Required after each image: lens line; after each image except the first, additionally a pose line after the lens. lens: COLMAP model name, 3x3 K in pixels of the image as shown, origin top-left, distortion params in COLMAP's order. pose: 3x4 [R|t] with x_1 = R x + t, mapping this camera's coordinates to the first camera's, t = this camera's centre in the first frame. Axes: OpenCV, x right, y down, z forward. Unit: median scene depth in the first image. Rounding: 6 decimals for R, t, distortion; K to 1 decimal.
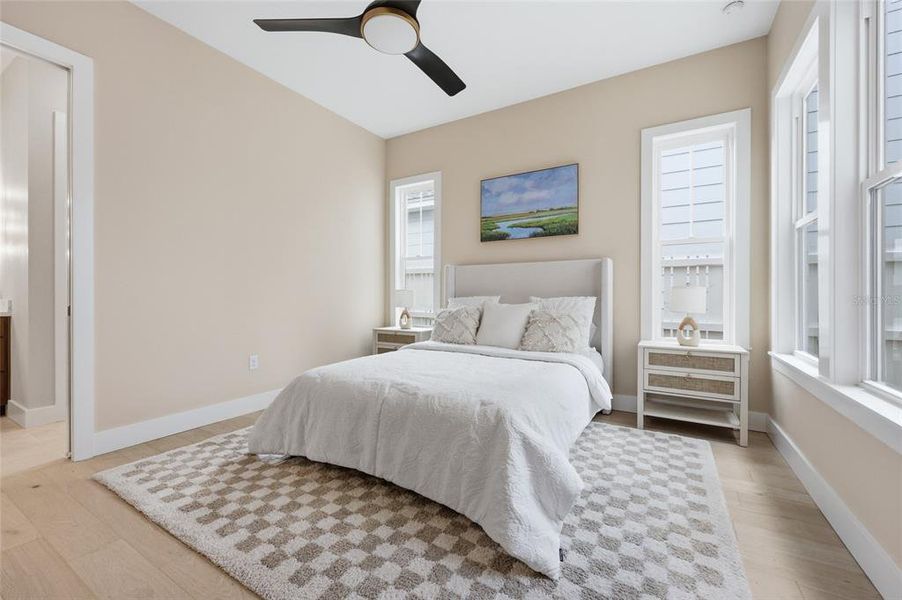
lens RADIAL K [[374.5, 0, 450.7], [0, 374.5, 295.4], [0, 0, 1]] dist [-0.000316, 0.000096]
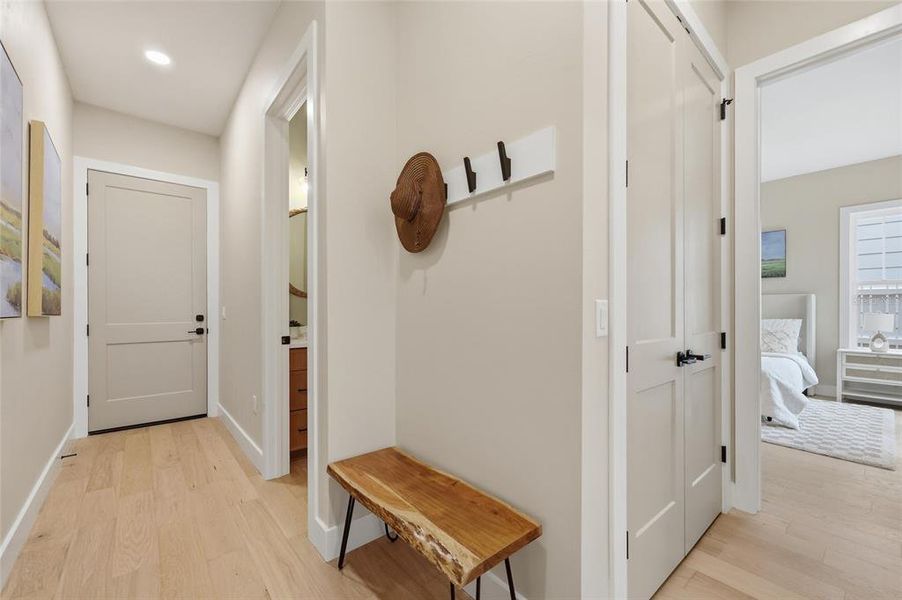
lens RADIAL K [[374.5, 0, 453.3], [0, 374.5, 308.1], [0, 0, 1]] dist [-0.000316, 0.000096]
pose [[0.945695, 0.002055, -0.325049, -0.524189], [-0.004086, 0.999976, -0.005565, -0.030940], [0.325030, 0.006591, 0.945681, -1.032228]]
